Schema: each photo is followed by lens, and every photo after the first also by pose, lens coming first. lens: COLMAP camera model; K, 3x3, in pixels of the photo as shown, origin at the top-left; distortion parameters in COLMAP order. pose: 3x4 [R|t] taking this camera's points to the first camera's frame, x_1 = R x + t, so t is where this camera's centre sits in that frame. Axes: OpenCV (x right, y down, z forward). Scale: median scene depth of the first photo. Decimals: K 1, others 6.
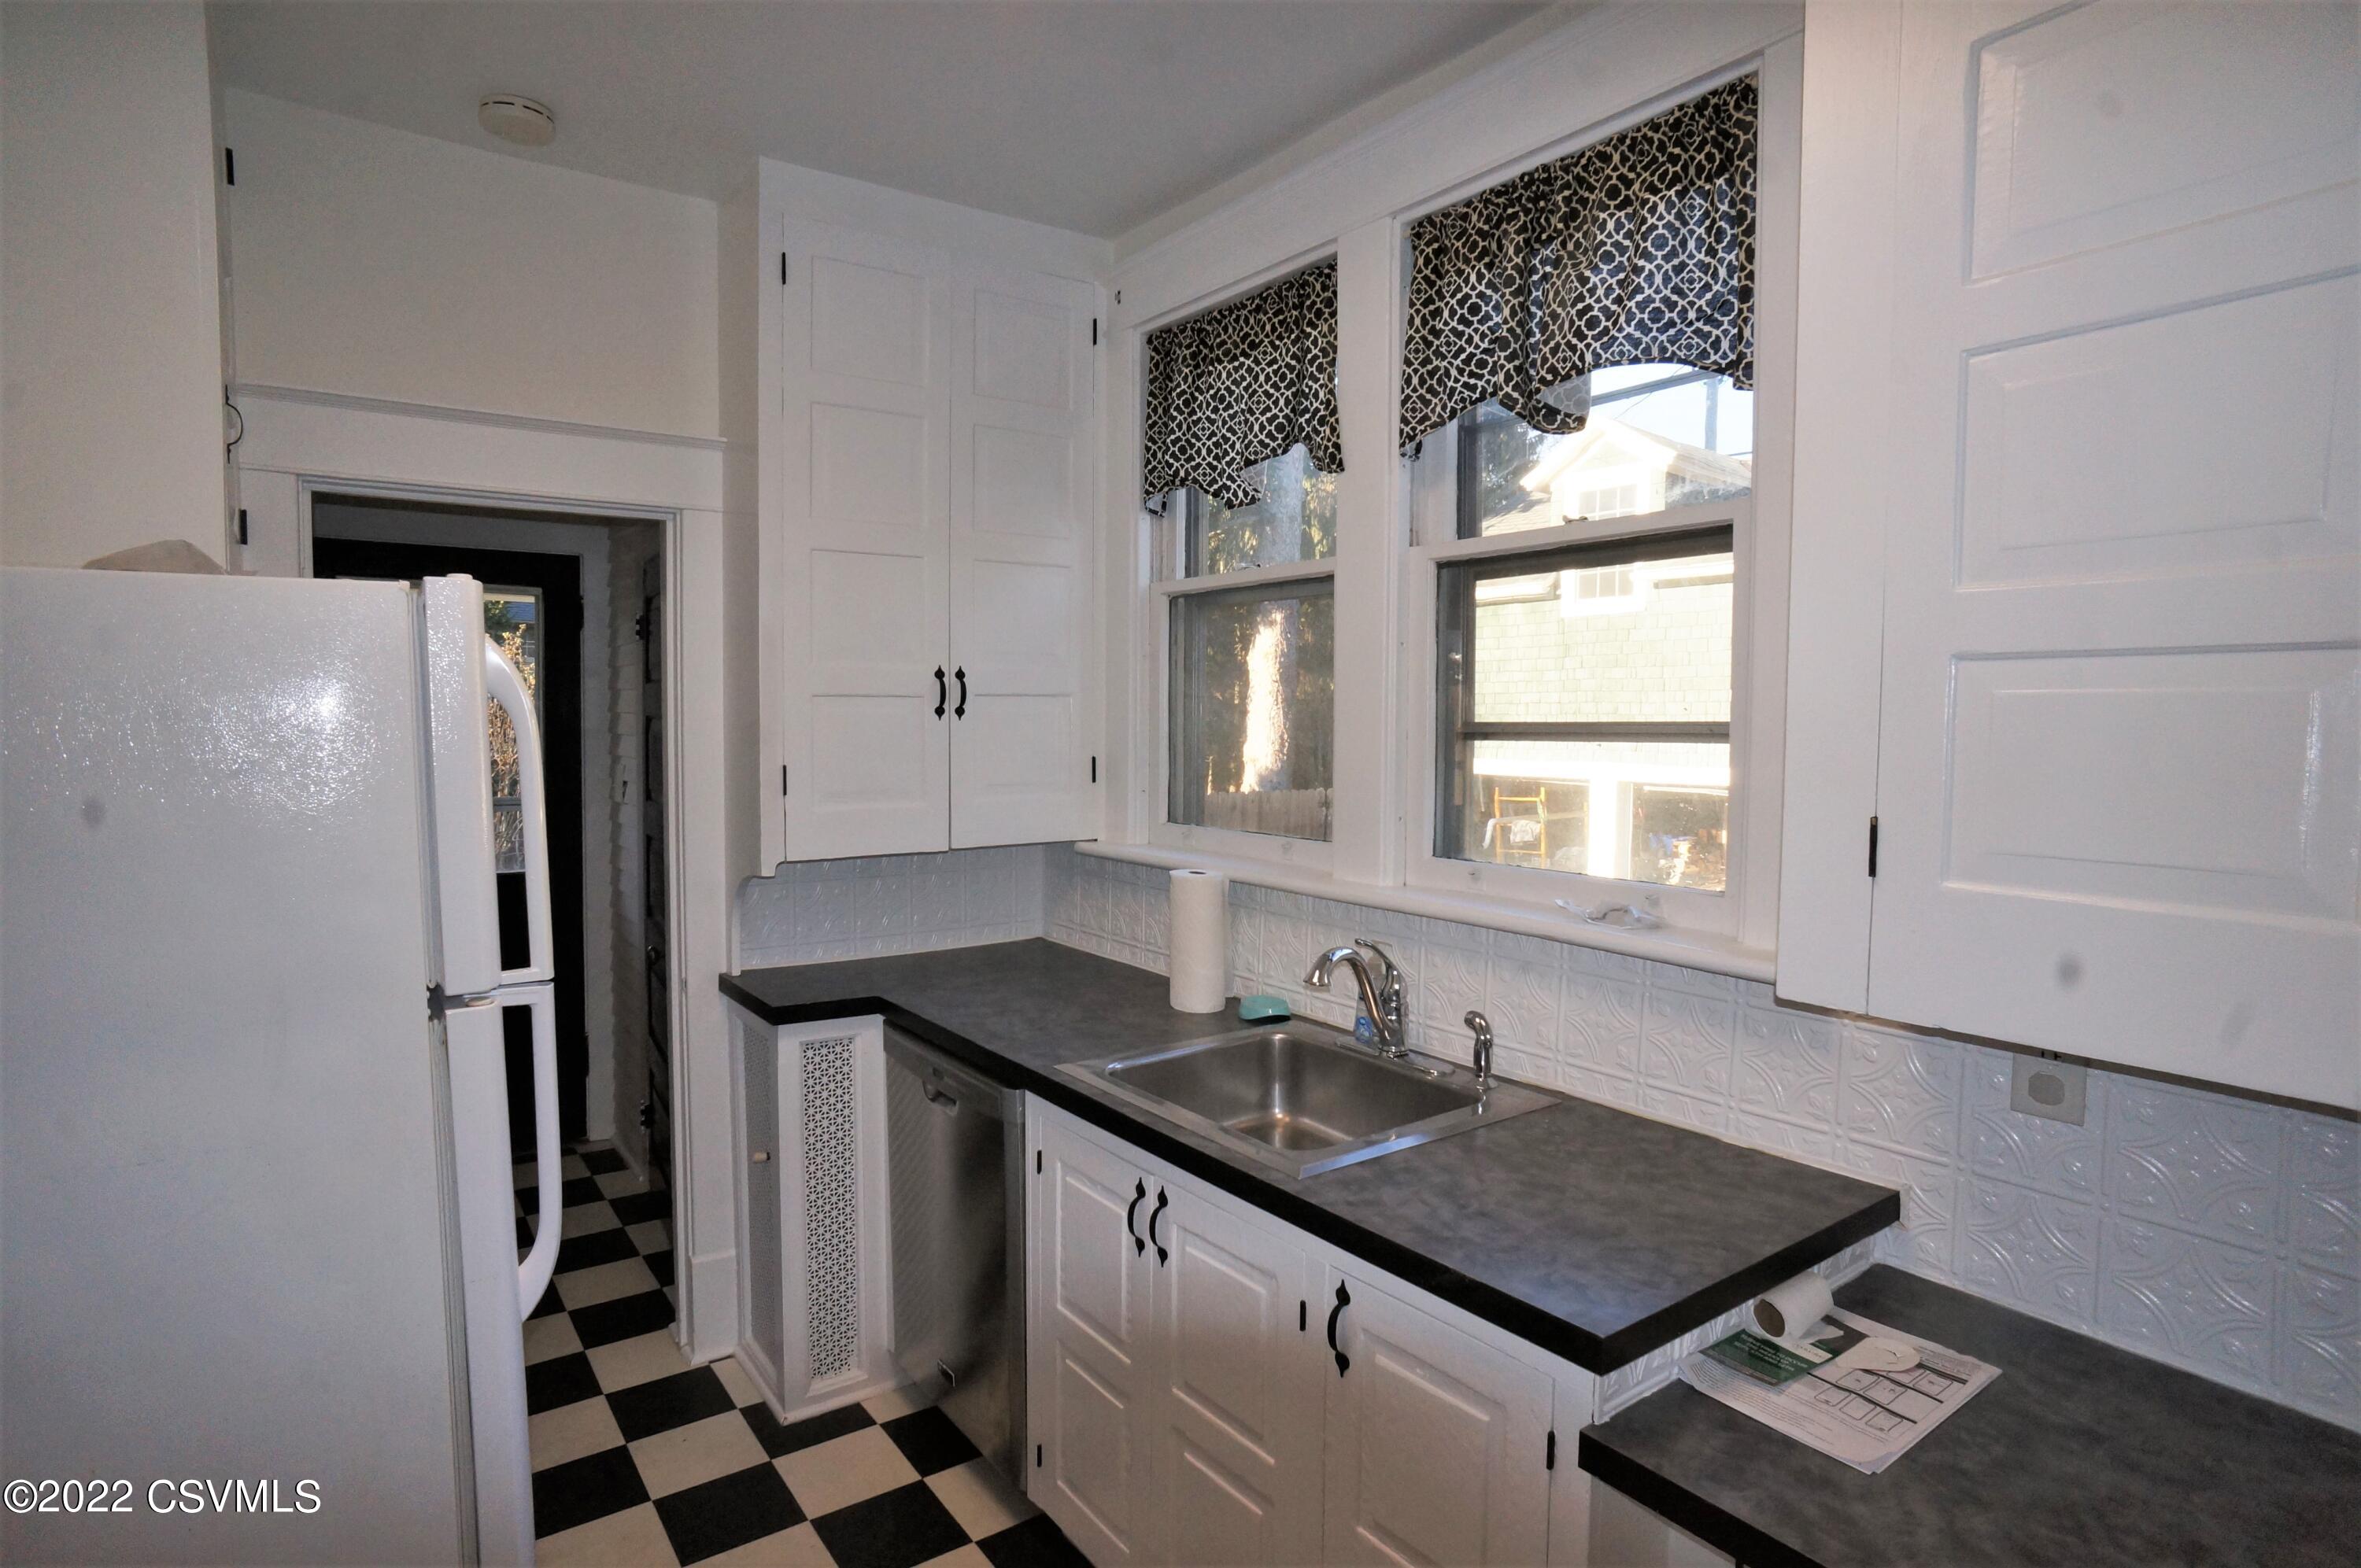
lens RADIAL K [[1230.3, 0, 1174.7], [0, 1230.3, 787.2], [0, 0, 1]] dist [-0.021468, 0.002655]
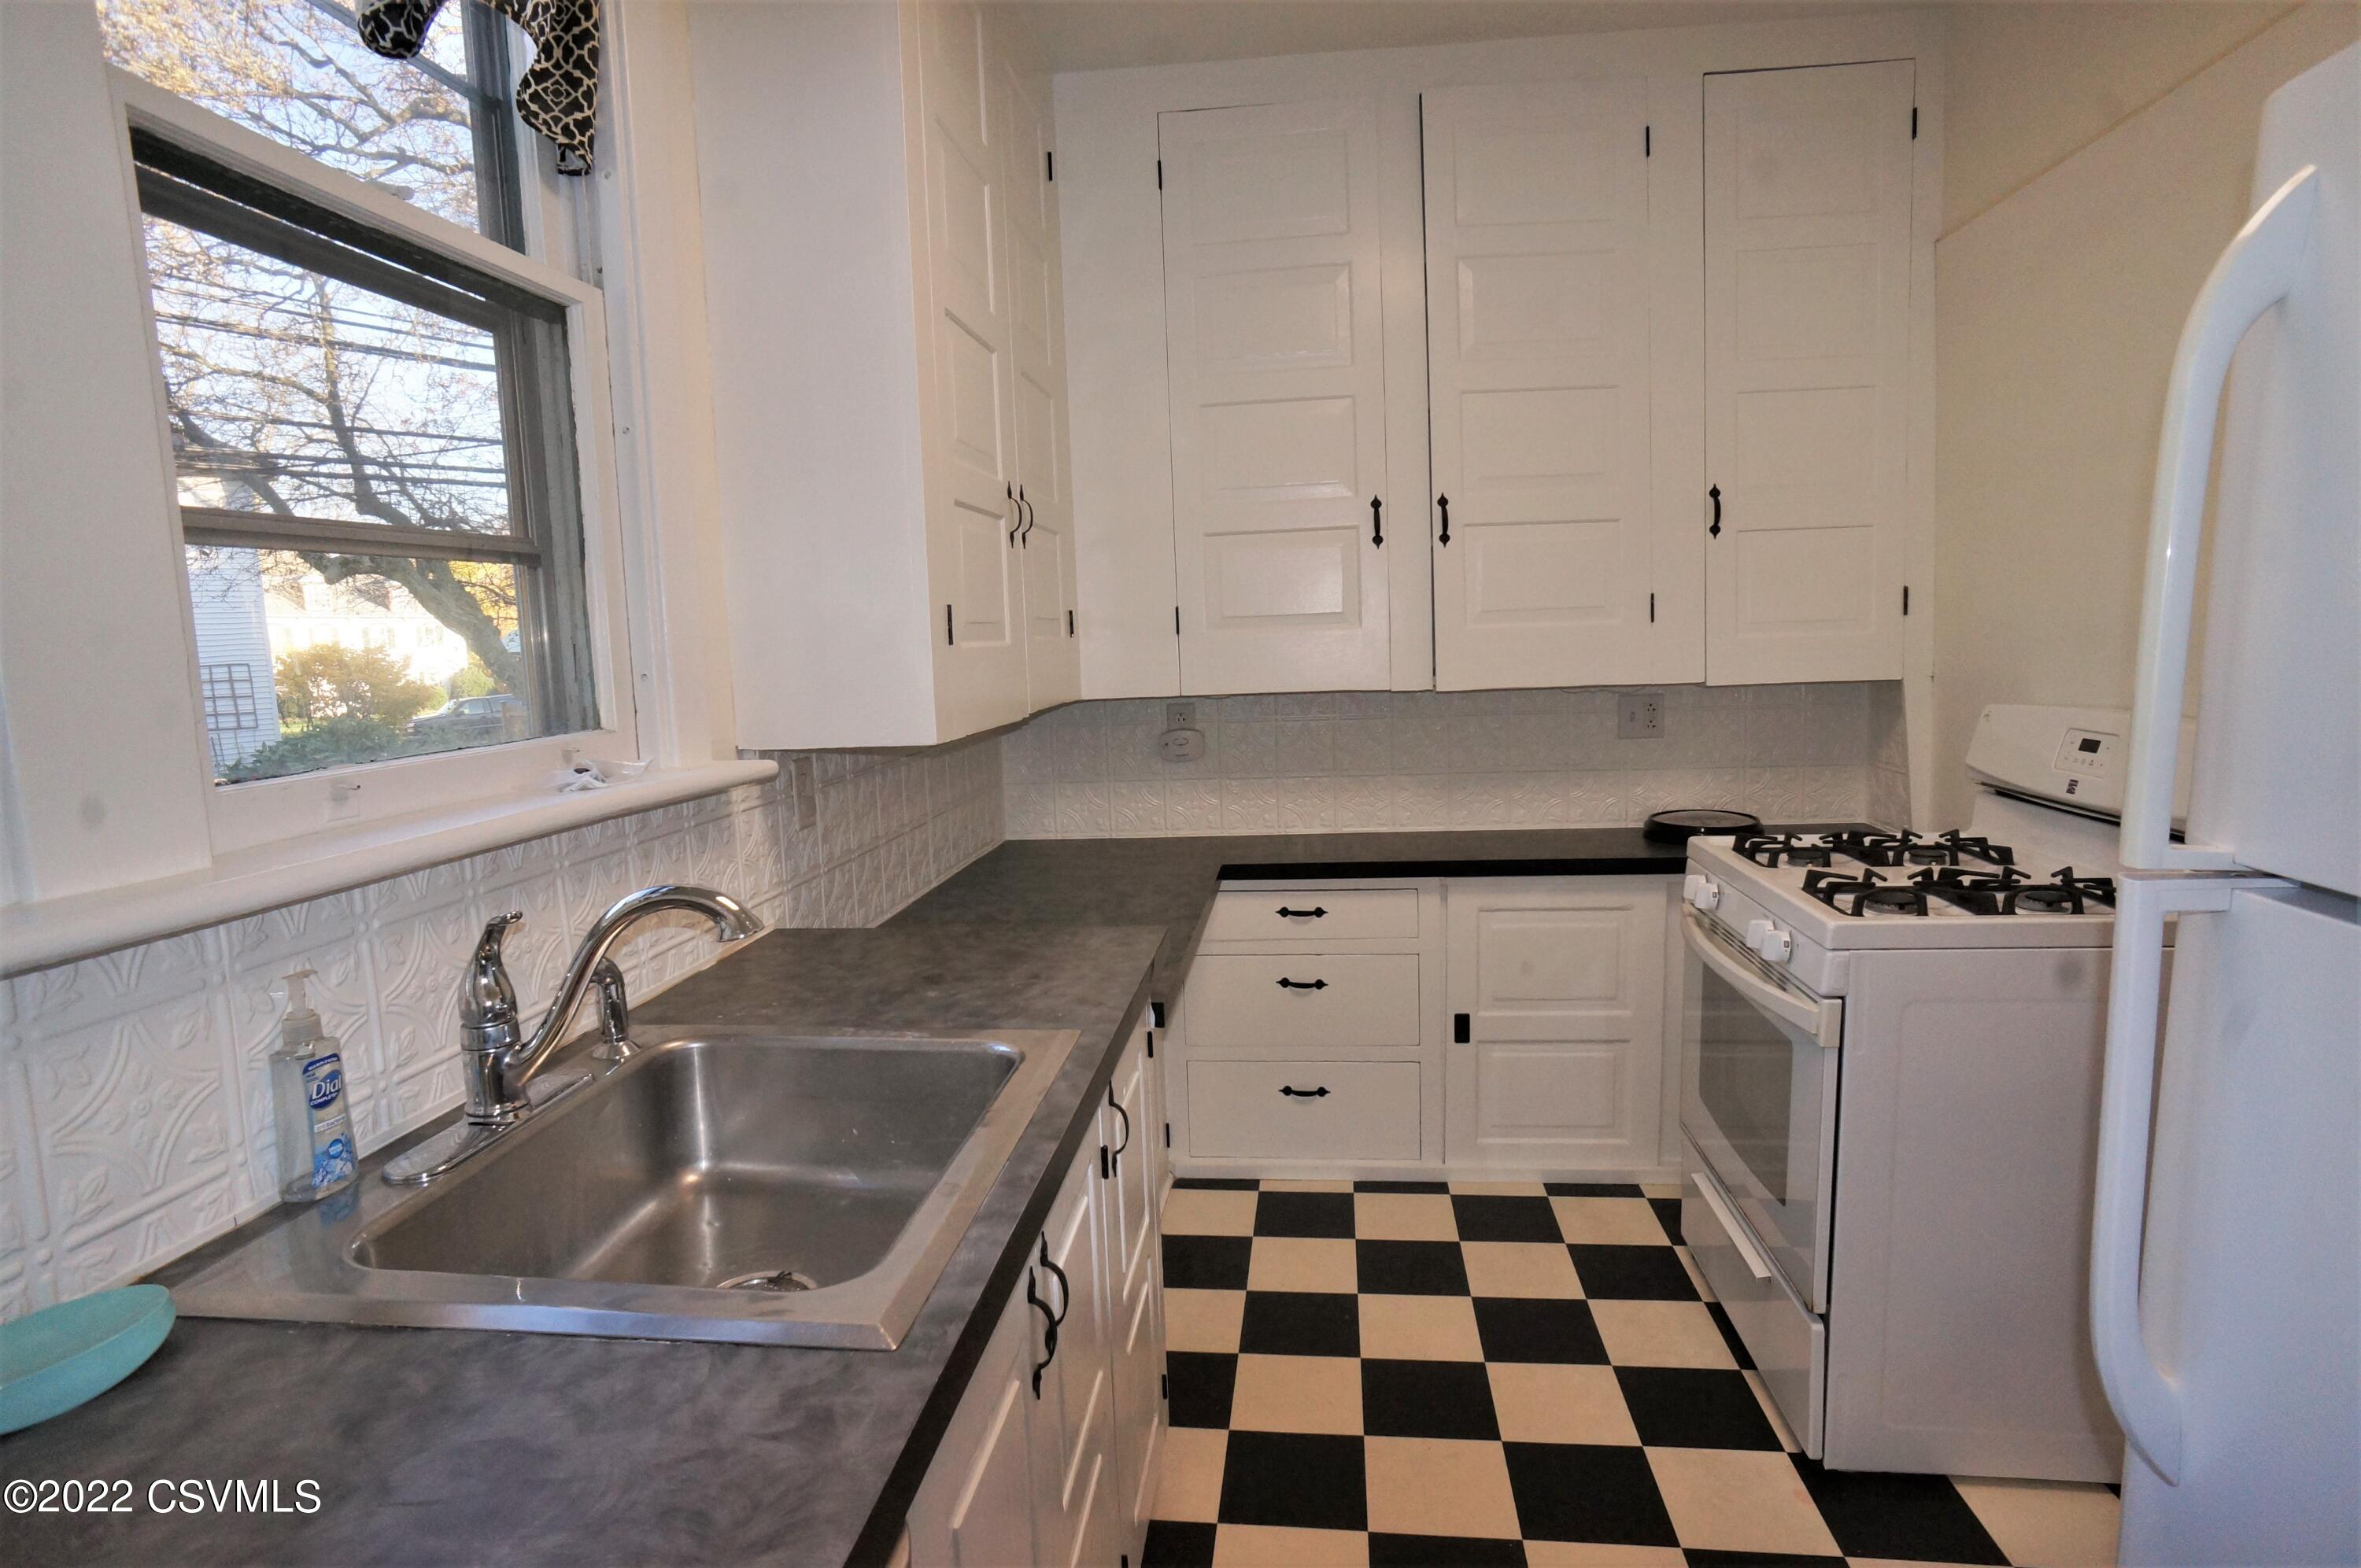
lens RADIAL K [[1230.3, 0, 1180.6], [0, 1230.3, 782.5], [0, 0, 1]] dist [-0.021468, 0.002655]
pose [[-0.728756, -0.070671, 0.681117, -0.549490], [0.068756, 0.982082, 0.175464, -0.009276], [-0.681313, 0.174701, -0.710839, 1.556331]]
